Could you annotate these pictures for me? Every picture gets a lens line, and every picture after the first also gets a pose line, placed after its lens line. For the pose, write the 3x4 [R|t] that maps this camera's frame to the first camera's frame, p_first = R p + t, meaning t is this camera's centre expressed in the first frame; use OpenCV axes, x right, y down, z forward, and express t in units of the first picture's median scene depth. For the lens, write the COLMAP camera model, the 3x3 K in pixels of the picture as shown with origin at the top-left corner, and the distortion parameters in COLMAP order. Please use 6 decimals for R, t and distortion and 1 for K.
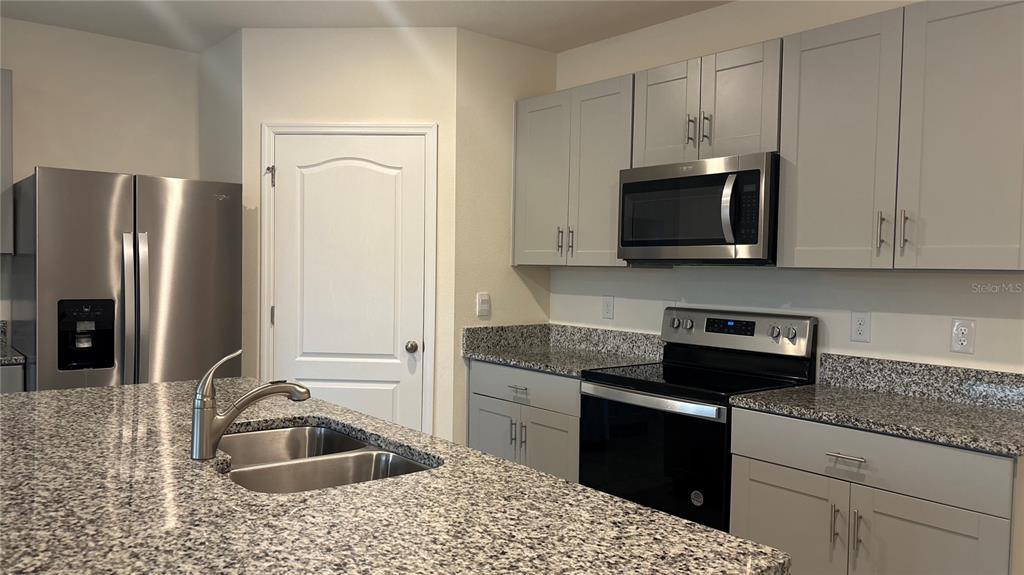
lens RADIAL K [[776.7, 0, 512.1], [0, 776.7, 288.6], [0, 0, 1]] dist [0.019518, -0.008990]
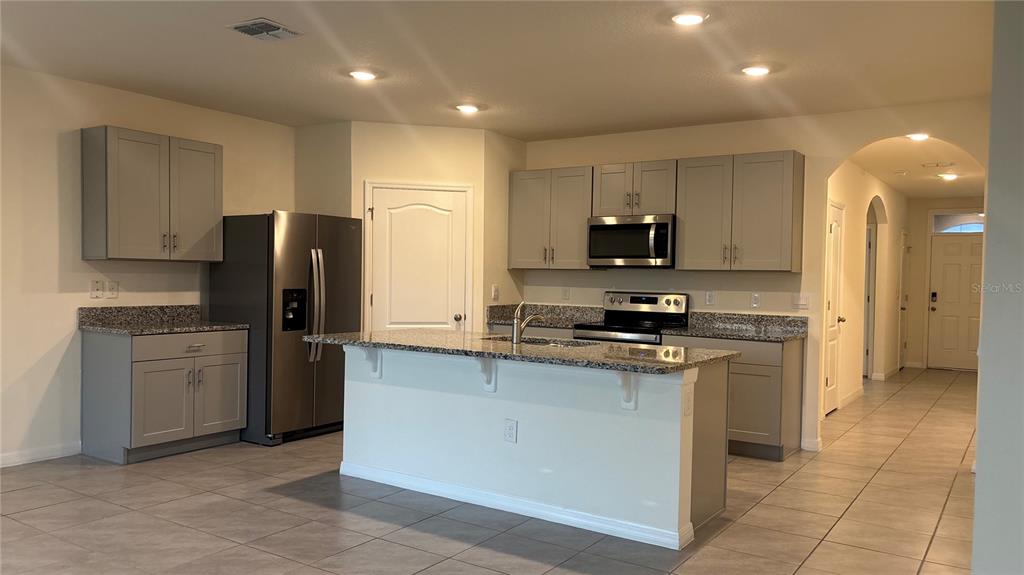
lens RADIAL K [[776.7, 0, 502.4], [0, 776.7, 289.4], [0, 0, 1]] dist [0.019518, -0.008990]
pose [[0.955182, -0.007666, 0.295920, -0.603845], [0.008927, 0.999956, -0.002911, 0.023224], [-0.295884, 0.005422, 0.955208, -0.713993]]
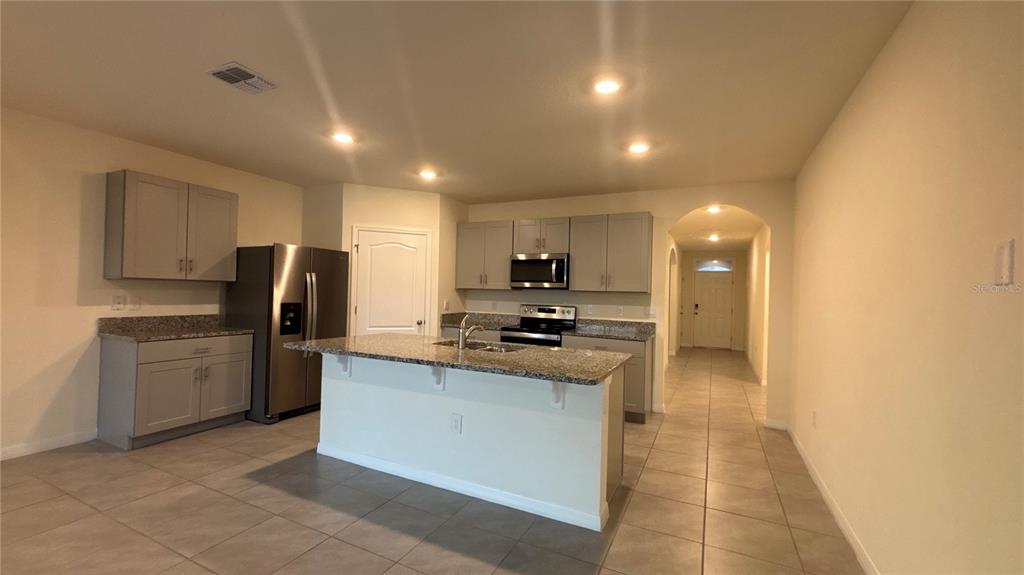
lens RADIAL K [[416.0, 0, 515.6], [0, 416.0, 286.1], [0, 0, 1]] dist [0.003705, -0.000990]
pose [[0.899595, 0.010892, 0.436590, -0.482421], [0.004377, 0.999414, -0.033952, 0.008952], [-0.436704, 0.032454, 0.899020, -0.331289]]
